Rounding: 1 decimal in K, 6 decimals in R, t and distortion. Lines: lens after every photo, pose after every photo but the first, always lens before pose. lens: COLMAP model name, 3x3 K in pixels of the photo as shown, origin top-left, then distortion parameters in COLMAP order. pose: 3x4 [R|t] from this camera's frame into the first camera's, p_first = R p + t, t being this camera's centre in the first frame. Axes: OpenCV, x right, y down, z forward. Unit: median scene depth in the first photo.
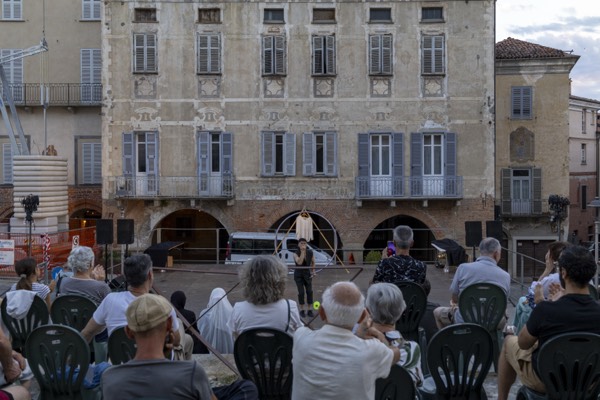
lens RADIAL K [[570.2, 0, 298.6], [0, 570.2, 199.9], [0, 0, 1]] dist [-0.022509, 0.000000]
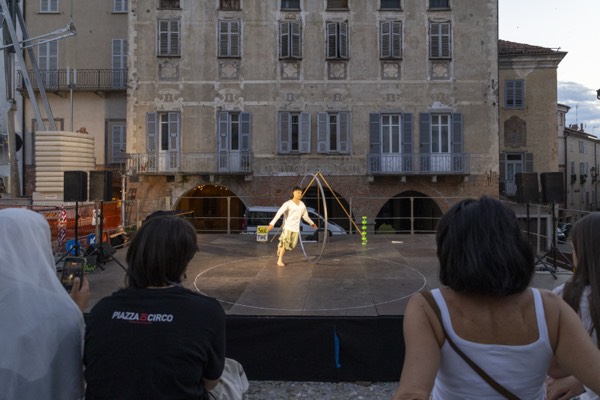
lens RADIAL K [[415.0, 0, 320.2], [0, 415.0, 188.6], [0, 0, 1]] dist [0.011351, -0.005319]
pose [[0.999904, 0.002968, 0.013525, 0.002558], [-0.002600, 0.999629, -0.027095, 0.043422], [-0.013601, 0.027057, 0.999541, 0.231689]]
